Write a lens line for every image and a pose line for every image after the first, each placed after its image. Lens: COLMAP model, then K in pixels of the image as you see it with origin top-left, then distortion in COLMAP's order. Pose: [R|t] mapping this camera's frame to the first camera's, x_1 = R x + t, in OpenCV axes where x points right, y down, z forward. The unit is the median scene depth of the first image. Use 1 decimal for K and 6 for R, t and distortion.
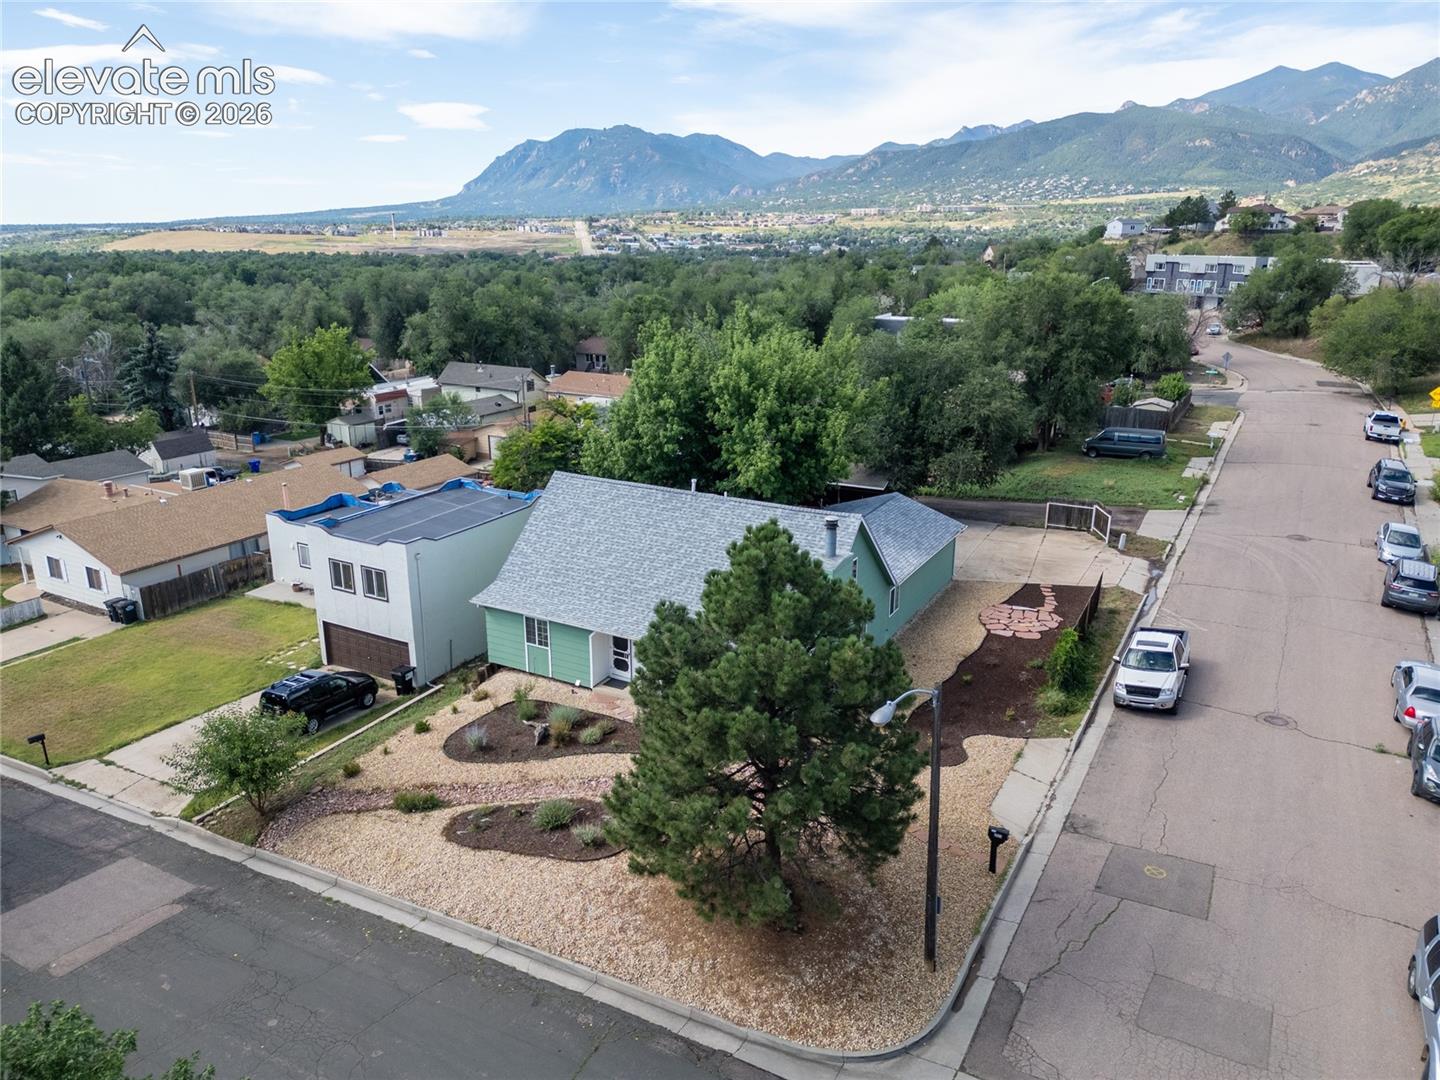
lens RADIAL K [[1011.3, 0, 720.0], [0, 1011.3, 540.0], [0, 0, 1]] dist [0.060811, -0.049750]
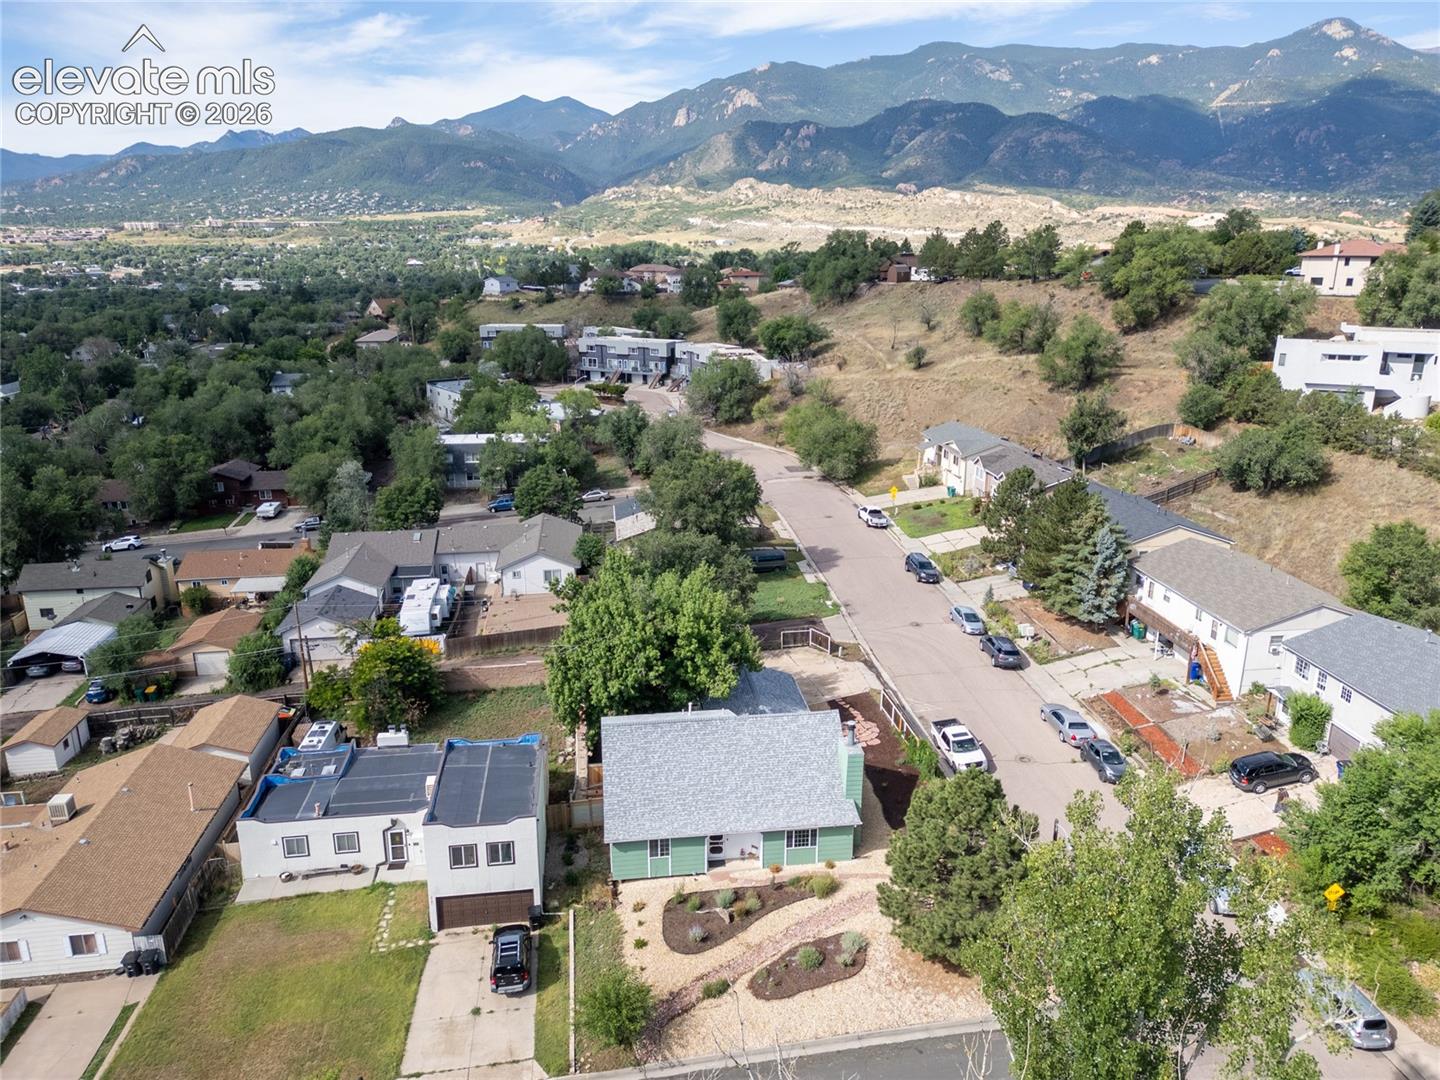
lens RADIAL K [[1011.3, 0, 720.0], [0, 1011.3, 540.0], [0, 0, 1]] dist [0.060811, -0.049750]
pose [[0.801518, -0.176124, 0.571444, -0.638089], [0.180728, 0.982299, 0.049260, -0.290553], [-0.570005, 0.063793, 0.819161, -0.181677]]
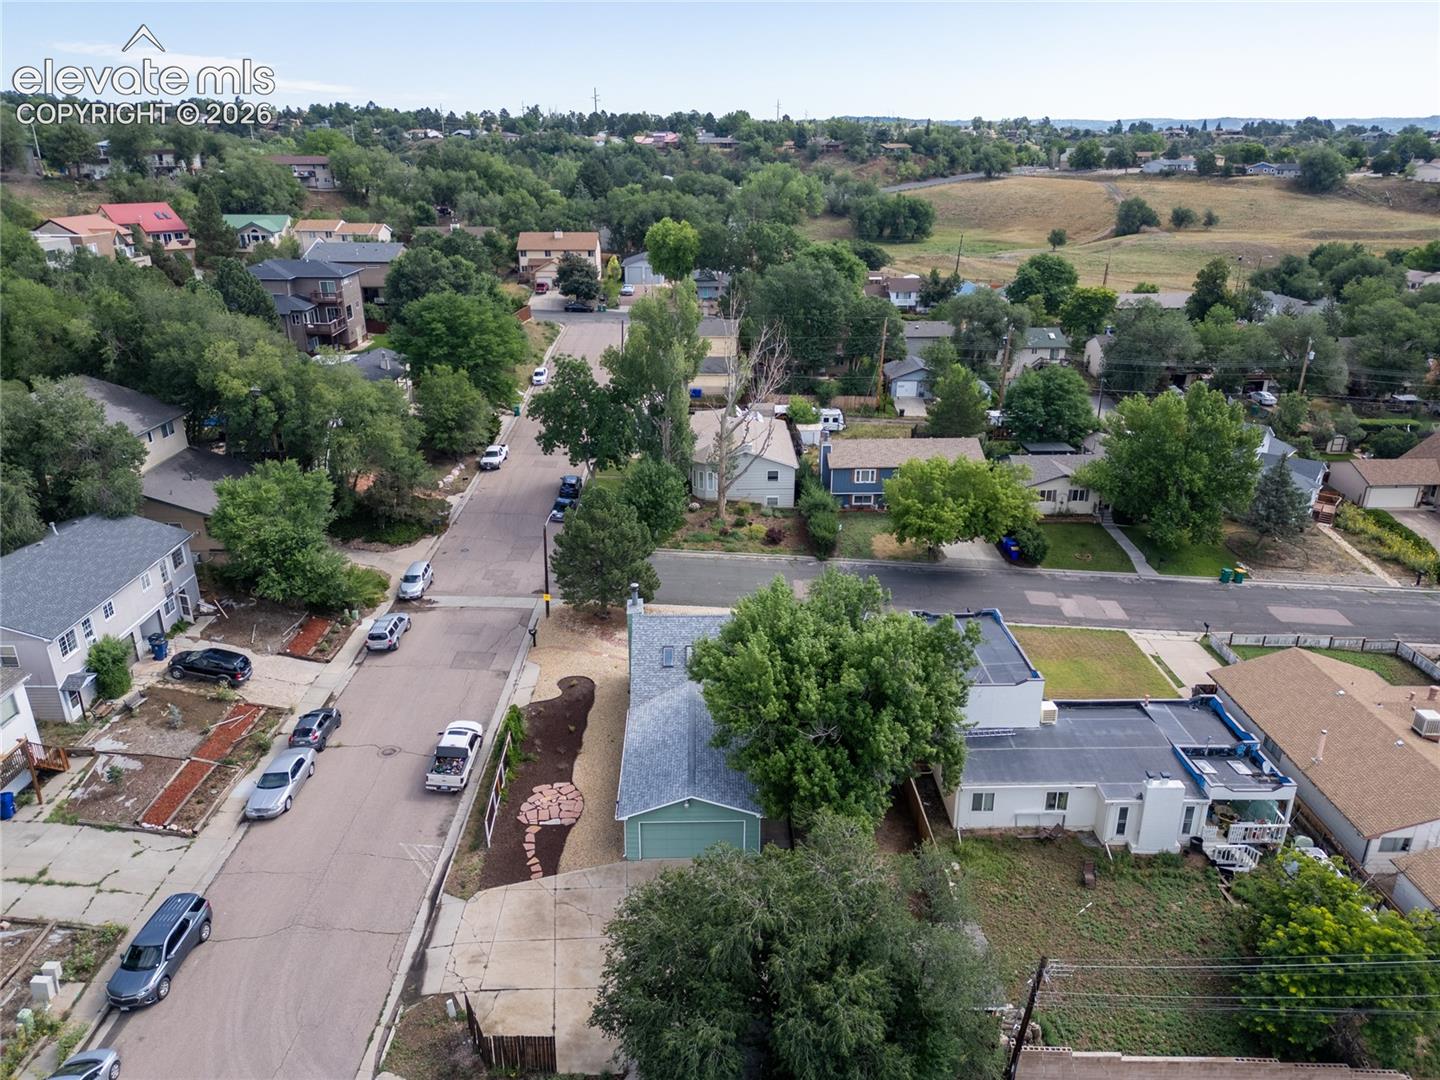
lens RADIAL K [[1011.3, 0, 720.0], [0, 1011.3, 540.0], [0, 0, 1]] dist [0.060811, -0.049750]
pose [[-0.862992, 0.187807, -0.469014, 0.537050], [-0.146442, 0.795497, 0.587996, -0.776431], [0.483529, 0.576119, -0.659004, 1.460763]]
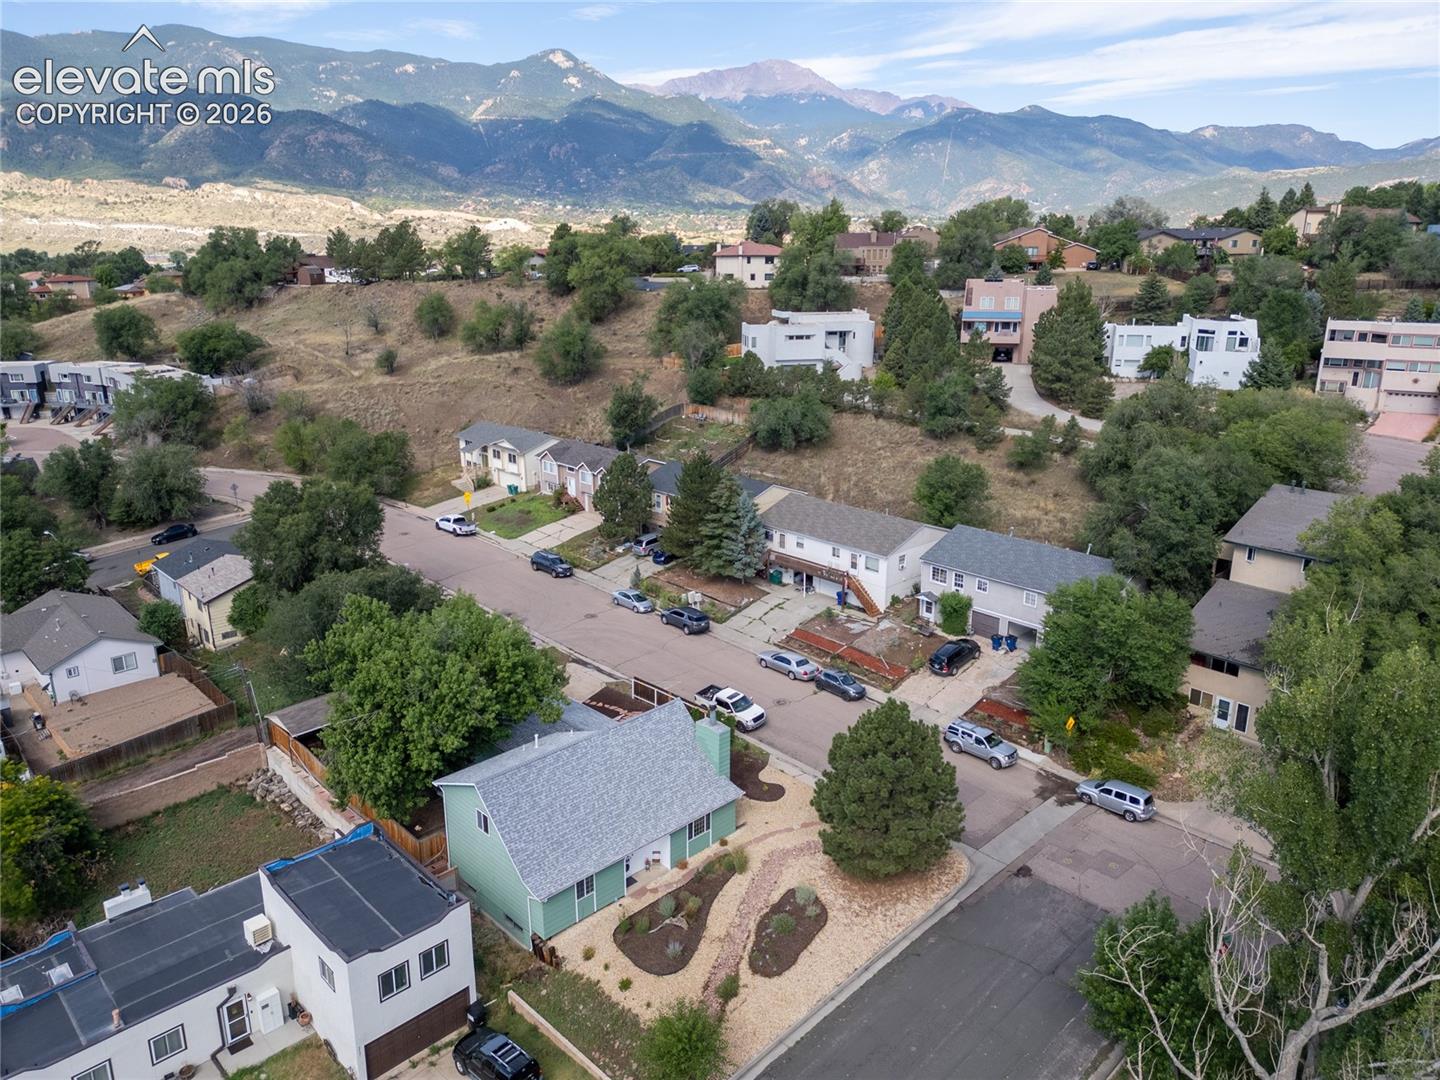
lens RADIAL K [[1007.5, 0, 720.0], [0, 1007.5, 540.0], [0, 0, 1]] dist [0.075260, -0.074300]
pose [[0.282536, -0.278734, 0.917867, -0.918703], [0.285366, 0.937955, 0.196994, -0.409037], [-0.915827, 0.206270, 0.344548, 0.215482]]
